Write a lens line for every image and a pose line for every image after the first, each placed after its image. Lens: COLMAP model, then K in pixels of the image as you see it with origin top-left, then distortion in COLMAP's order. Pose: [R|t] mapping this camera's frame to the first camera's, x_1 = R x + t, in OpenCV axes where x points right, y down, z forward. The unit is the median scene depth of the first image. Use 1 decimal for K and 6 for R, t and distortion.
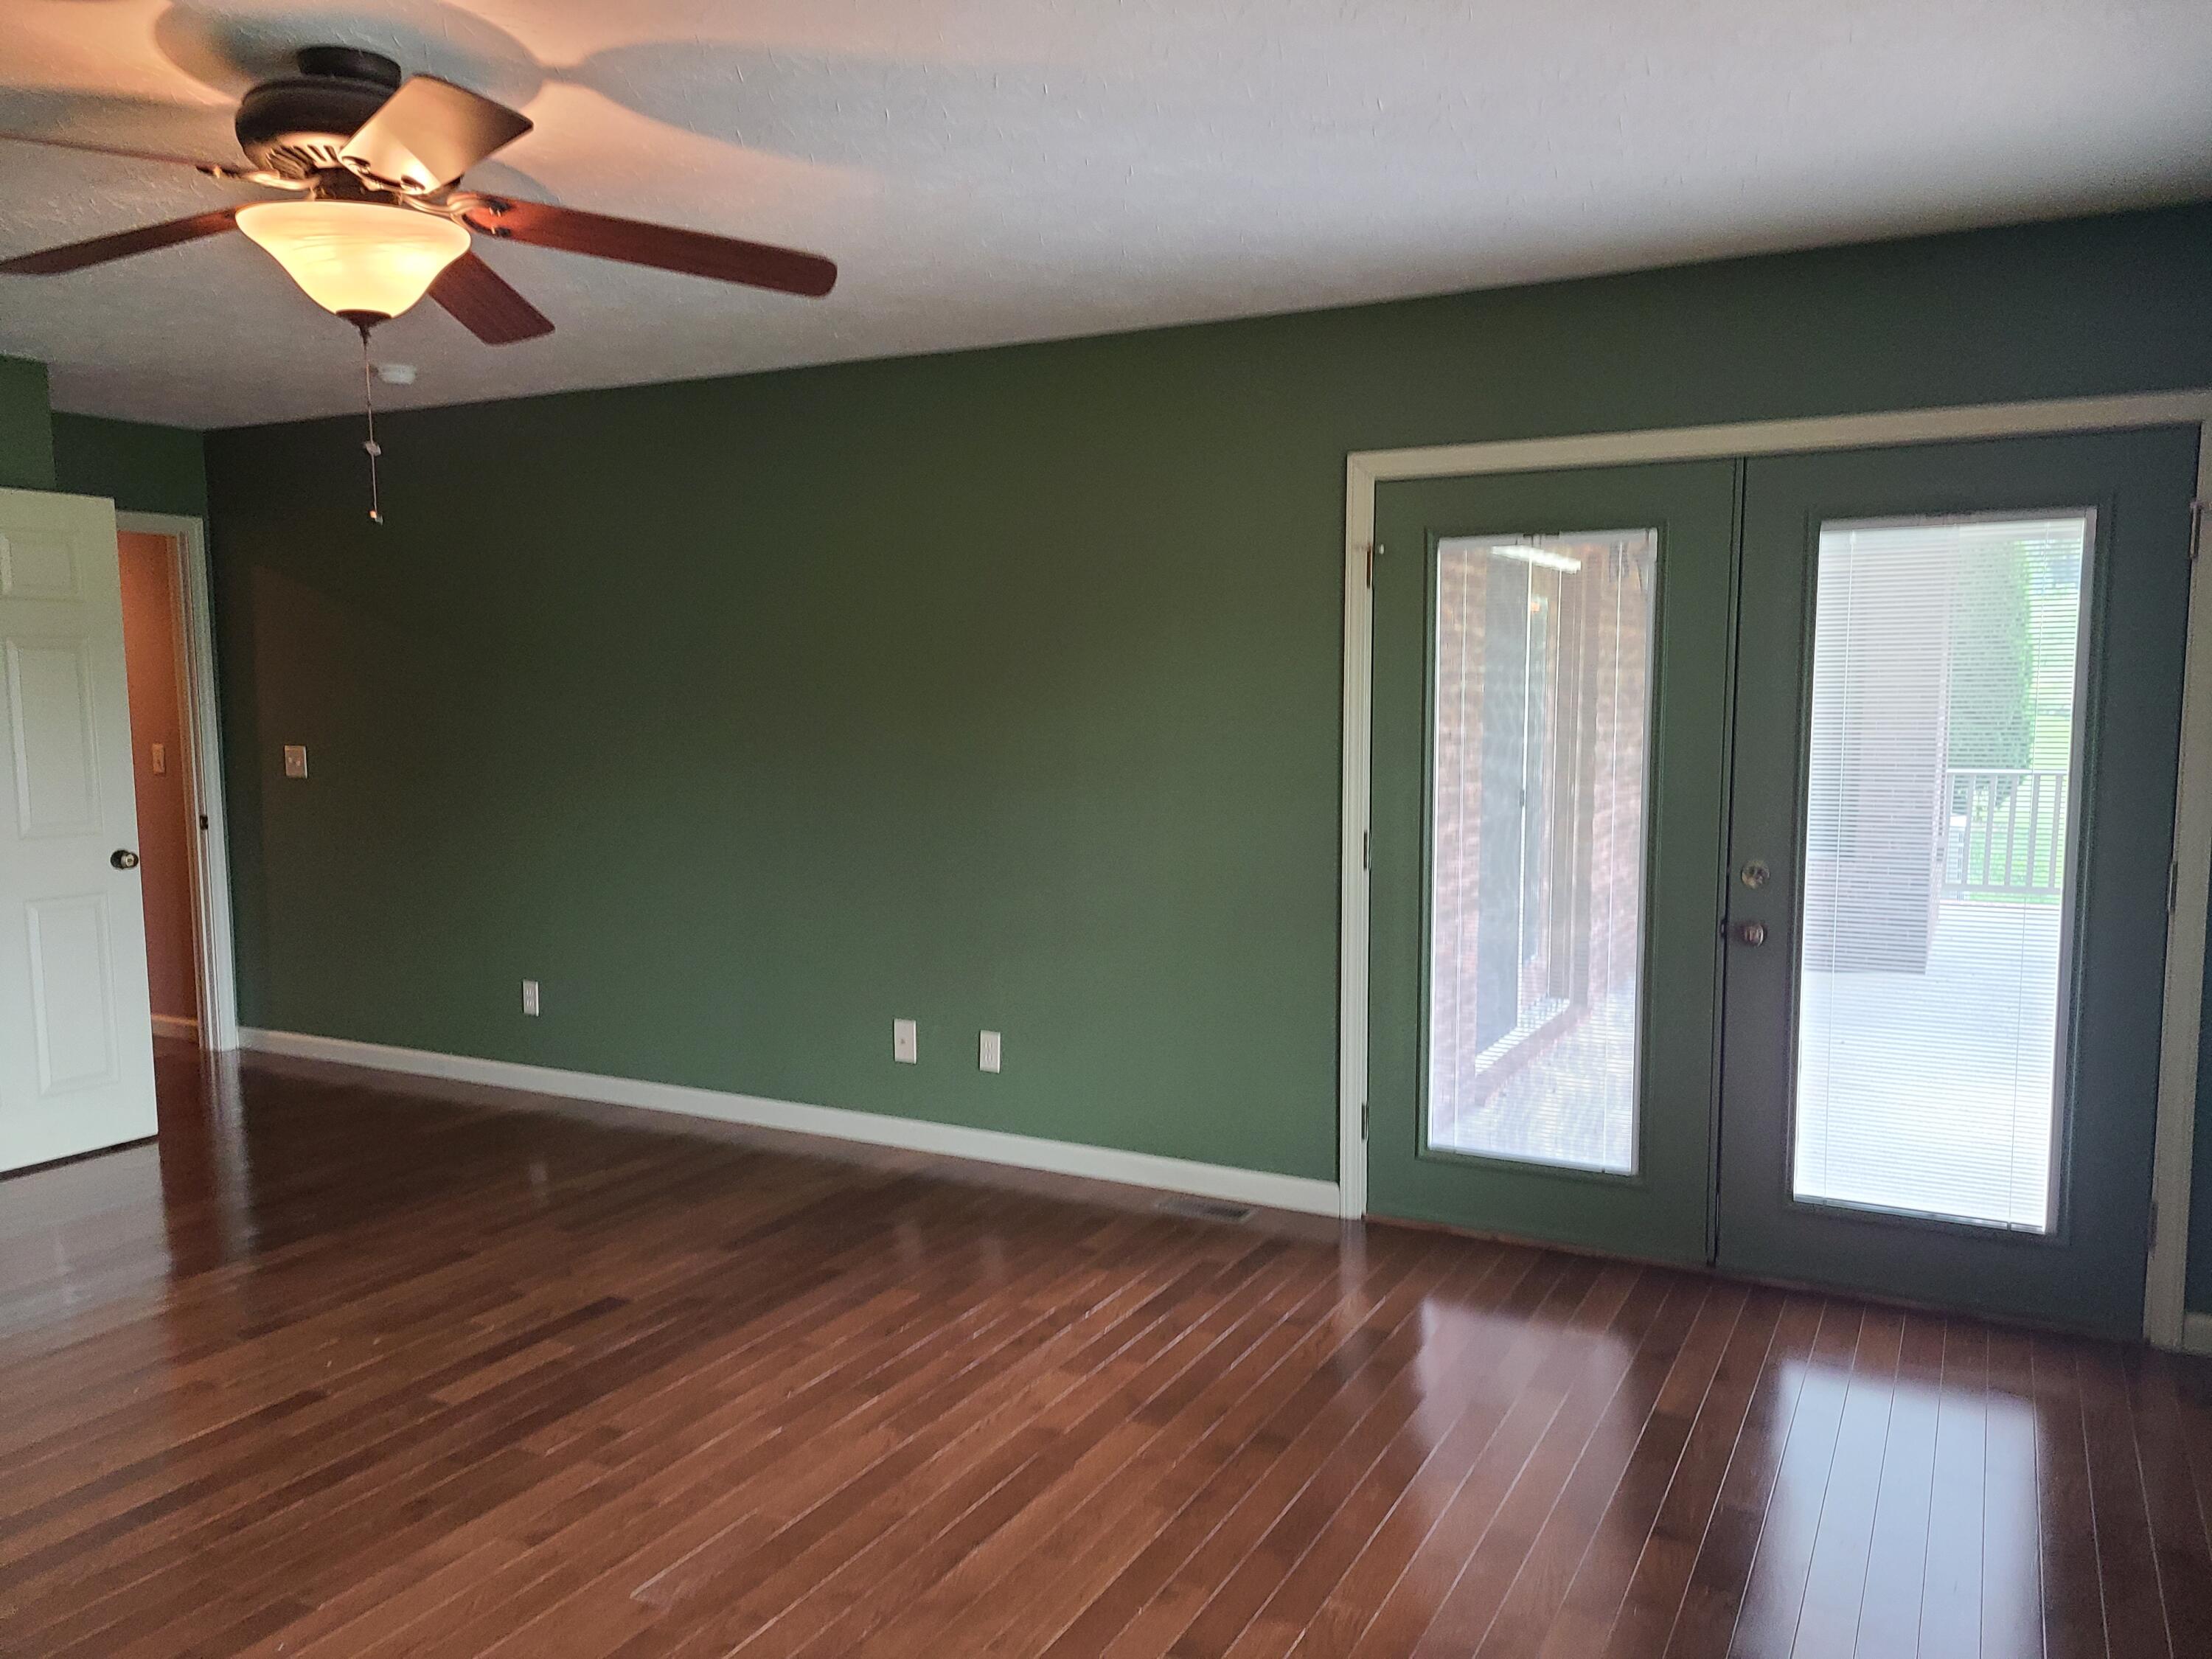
lens RADIAL K [[1665.7, 0, 1106.0], [0, 1665.7, 829.5], [0, 0, 1]] dist [0.068145, -0.053854]
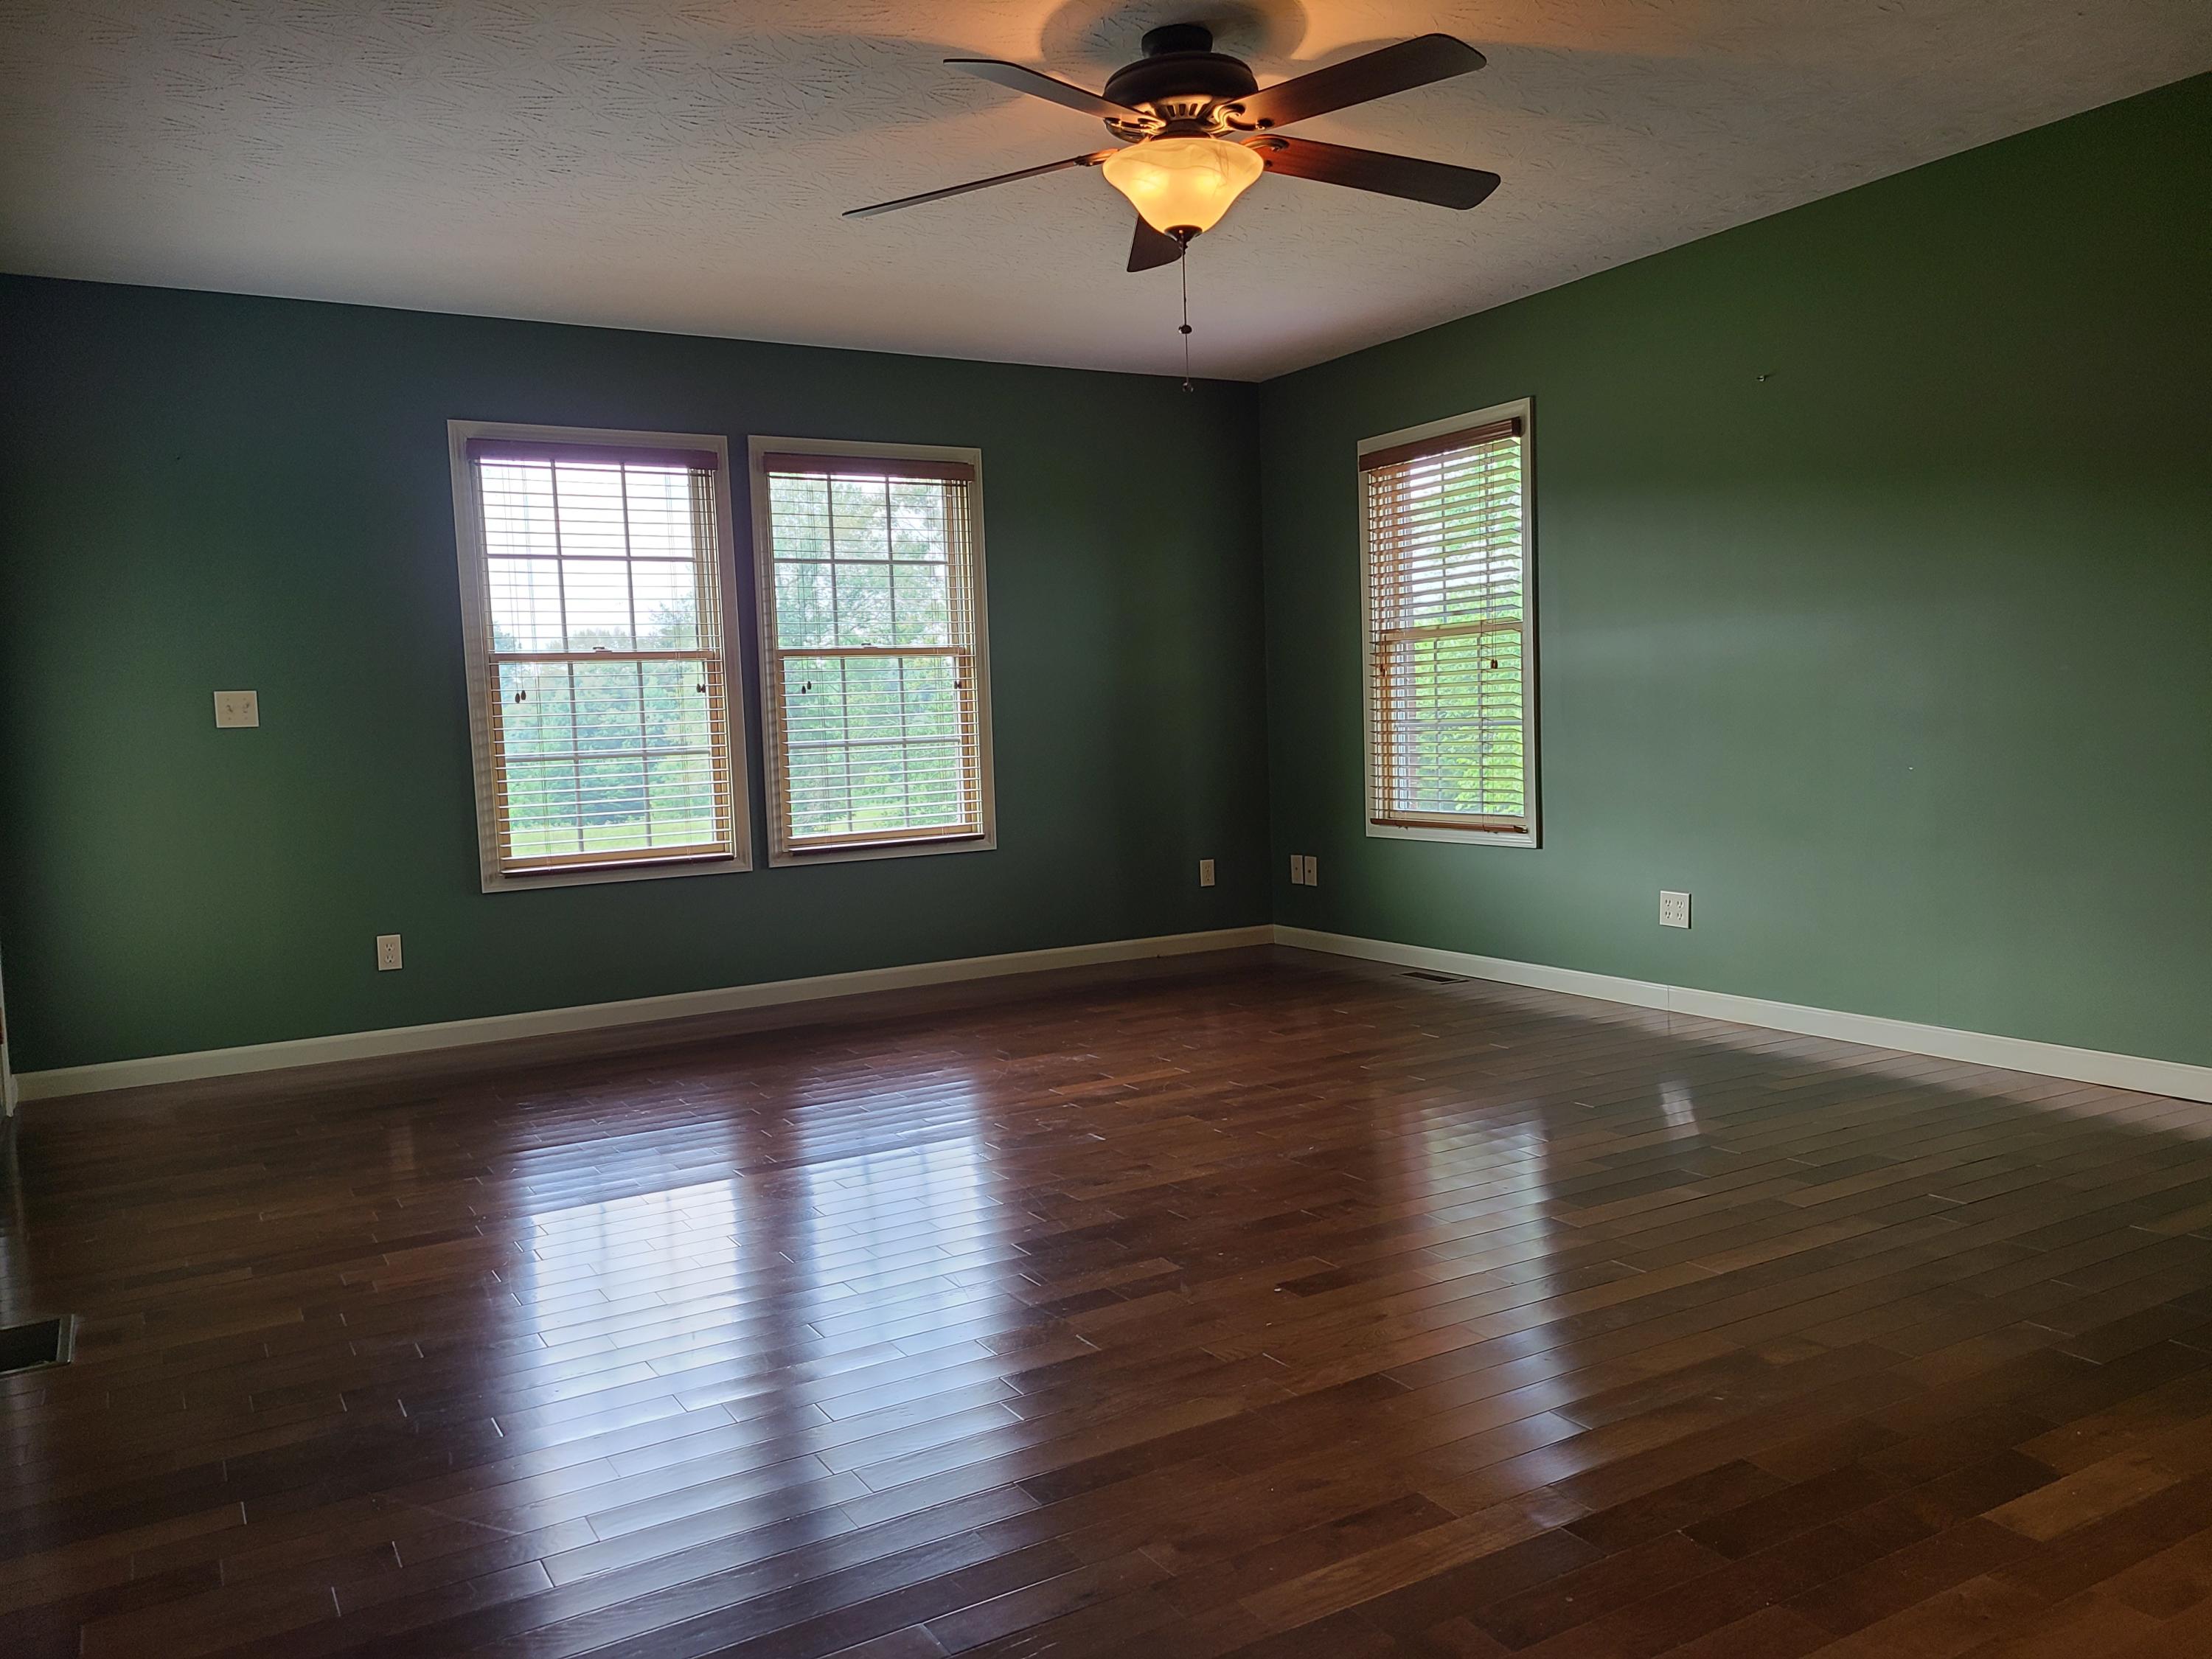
lens RADIAL K [[1665.7, 0, 1106.0], [0, 1665.7, 829.5], [0, 0, 1]] dist [0.068145, -0.053854]
pose [[-0.853231, 0.001557, 0.521532, -0.860168], [0.091559, 0.984912, 0.146851, -0.029668], [-0.513434, 0.173048, -0.840500, 1.785046]]
